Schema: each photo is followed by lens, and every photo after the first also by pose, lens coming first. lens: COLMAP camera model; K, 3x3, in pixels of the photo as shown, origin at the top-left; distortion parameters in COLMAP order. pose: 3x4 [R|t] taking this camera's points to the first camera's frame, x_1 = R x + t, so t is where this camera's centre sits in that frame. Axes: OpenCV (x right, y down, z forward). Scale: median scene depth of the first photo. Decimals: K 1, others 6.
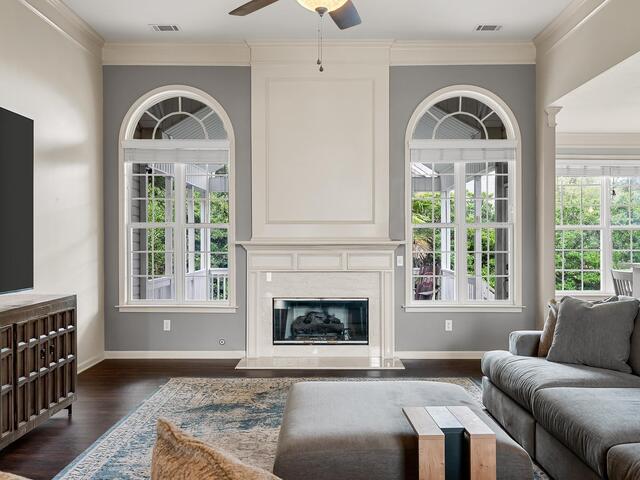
lens RADIAL K [[549.0, 0, 322.6], [0, 549.0, 241.6], [0, 0, 1]] dist [0.011247, 0.006900]
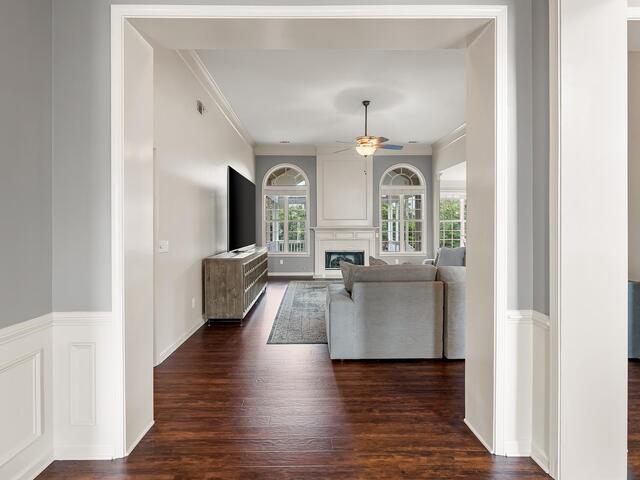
lens RADIAL K [[324.4, 0, 309.9], [0, 324.4, 227.4], [0, 0, 1]] dist [-0.010049, 0.001867]
pose [[0.999905, -0.001472, 0.013734, -0.175455], [0.001393, 0.999982, 0.005766, -0.008547], [-0.013742, -0.005747, 0.999889, -0.430811]]
